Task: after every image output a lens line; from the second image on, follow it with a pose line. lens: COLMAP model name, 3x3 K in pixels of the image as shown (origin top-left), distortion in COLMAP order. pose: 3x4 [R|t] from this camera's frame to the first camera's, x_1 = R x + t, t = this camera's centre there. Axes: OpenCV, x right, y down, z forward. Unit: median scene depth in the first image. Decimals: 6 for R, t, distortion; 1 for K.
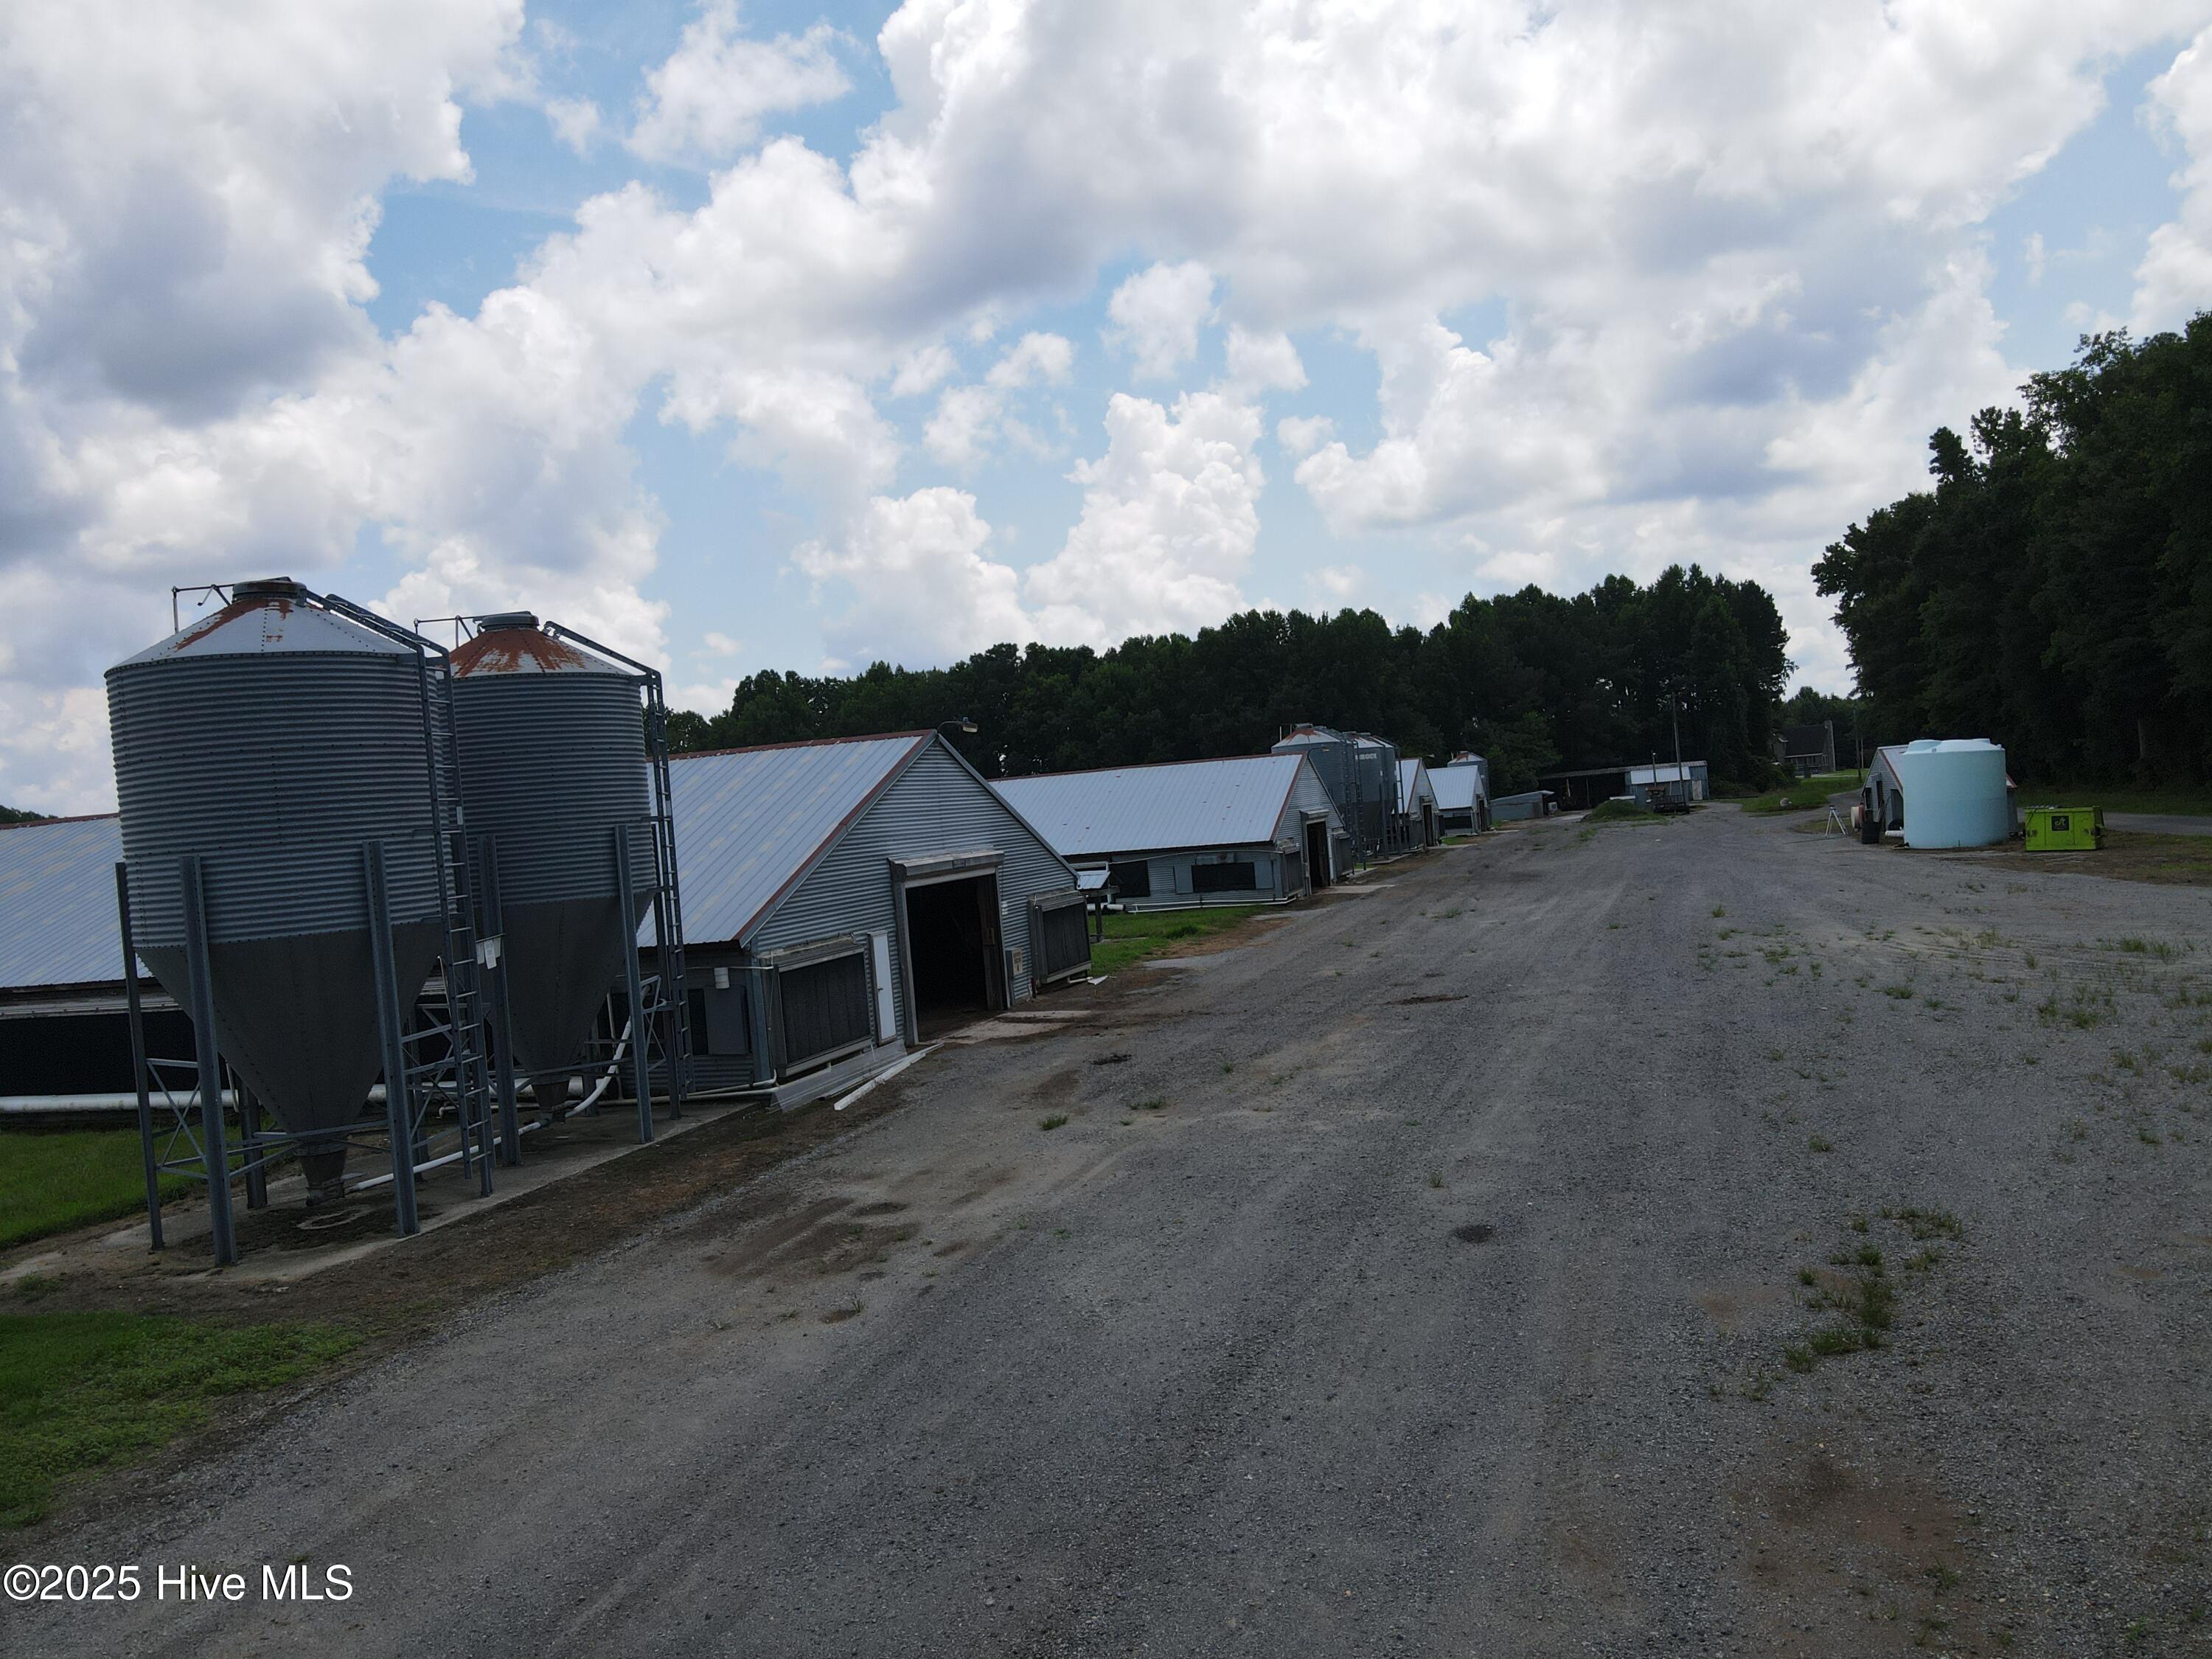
lens RADIAL K [[1630.0, 0, 1095.3], [0, 1630.0, 820.8], [0, 0, 1]] dist [0.010365, 0.022134]
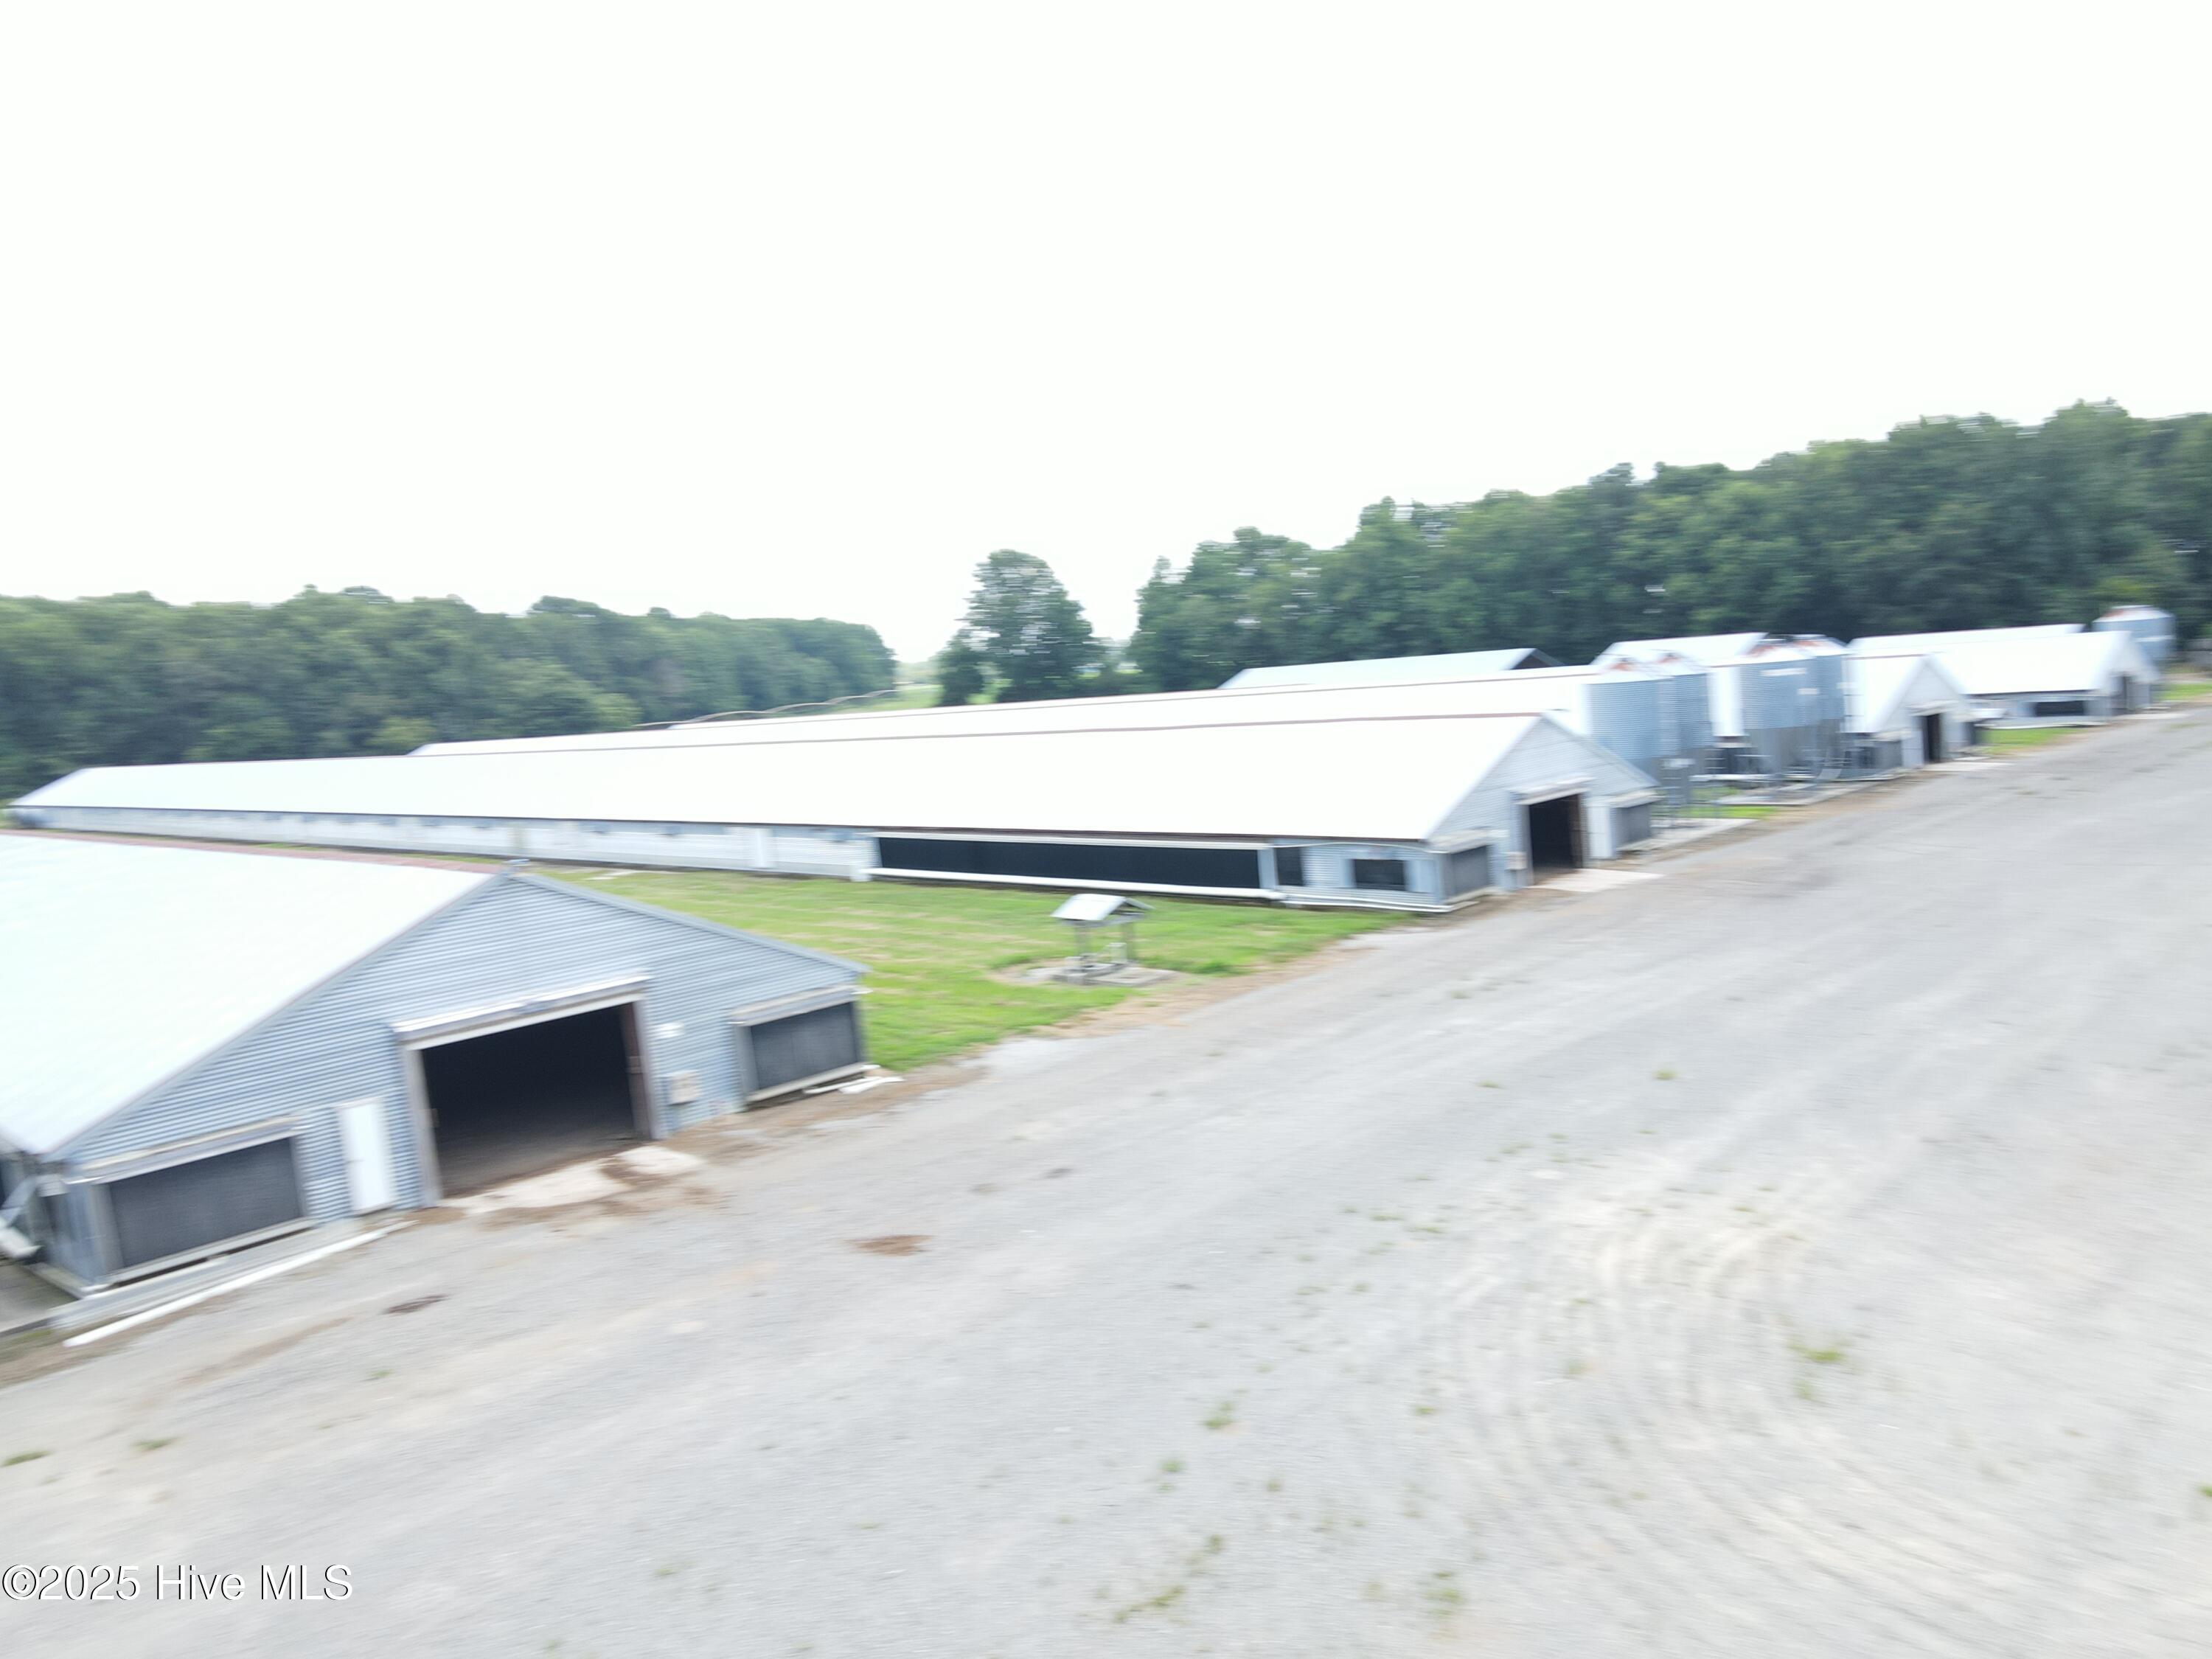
lens RADIAL K [[1630.0, 0, 1095.3], [0, 1630.0, 820.8], [0, 0, 1]] dist [0.010365, 0.022134]
pose [[0.913879, 0.065568, -0.400658, 0.580790], [-0.016411, 0.992032, 0.124915, -0.203163], [0.405656, -0.107582, 0.907673, 0.278086]]
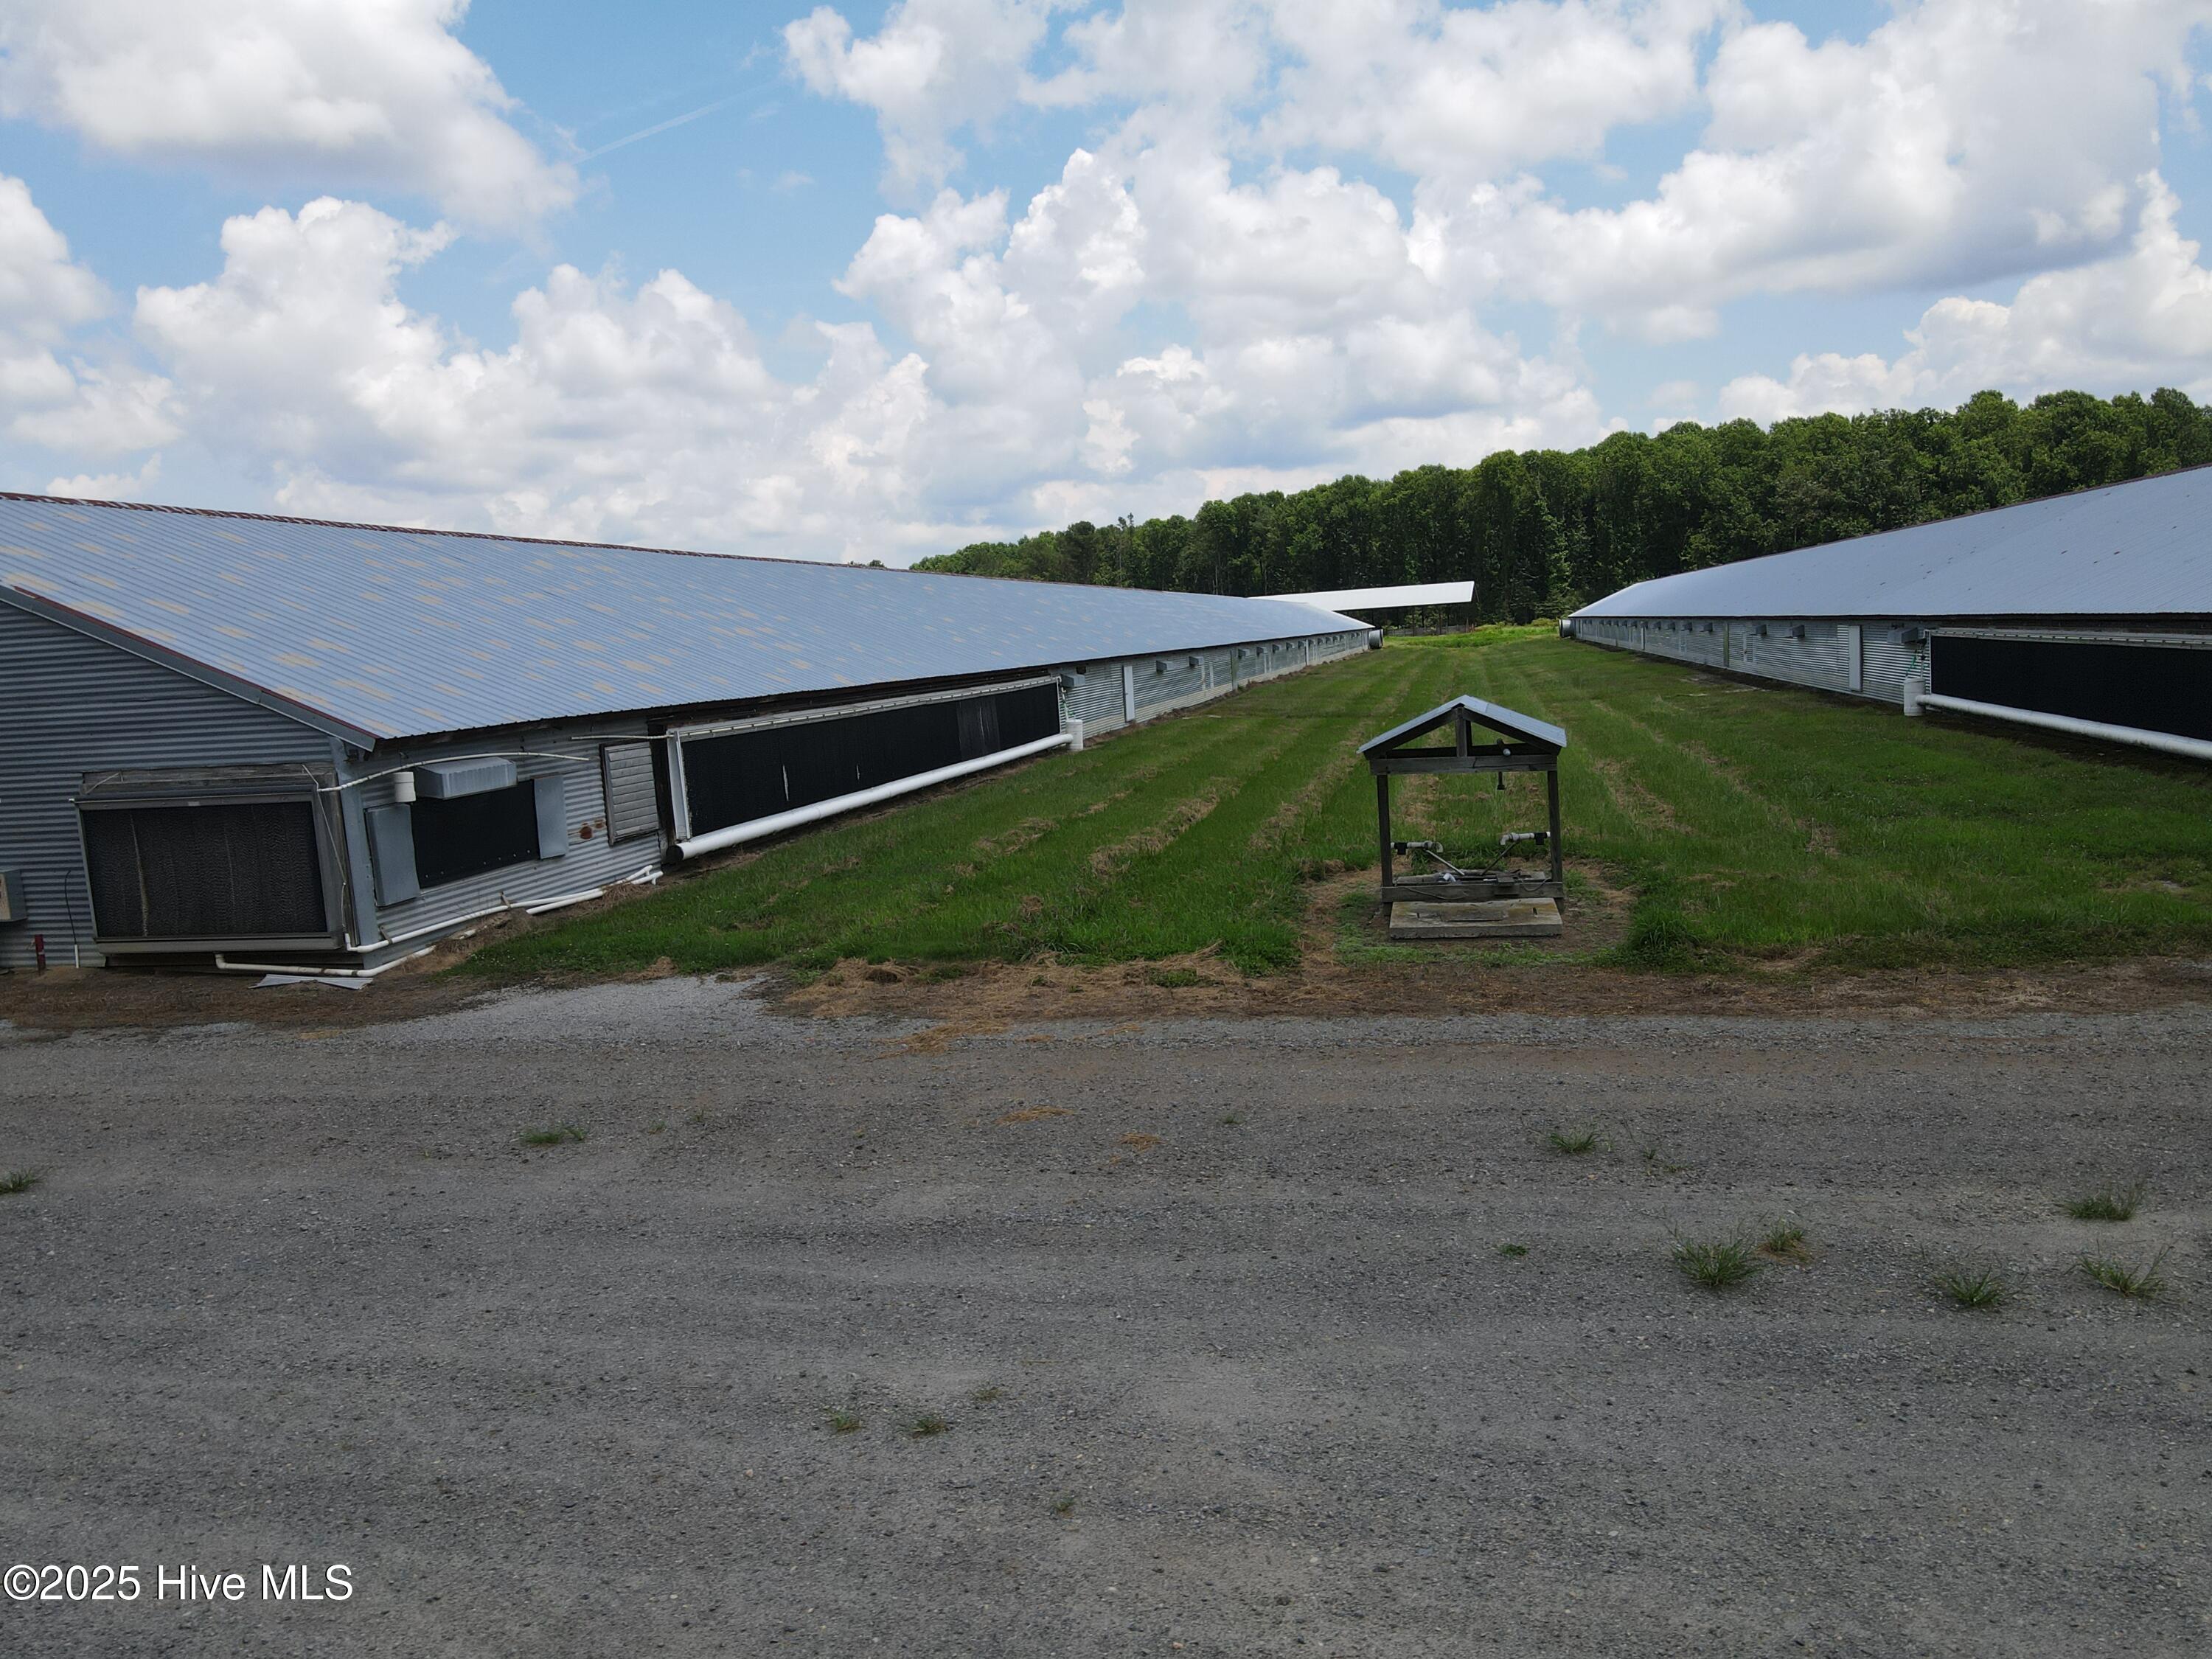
lens RADIAL K [[1630.0, 0, 1095.3], [0, 1630.0, 820.8], [0, 0, 1]] dist [0.010365, 0.022134]
pose [[0.124742, 0.195039, -0.972830, 0.551213], [0.036035, 0.978951, 0.200887, -0.037525], [0.991535, -0.060115, 0.115089, 1.371984]]
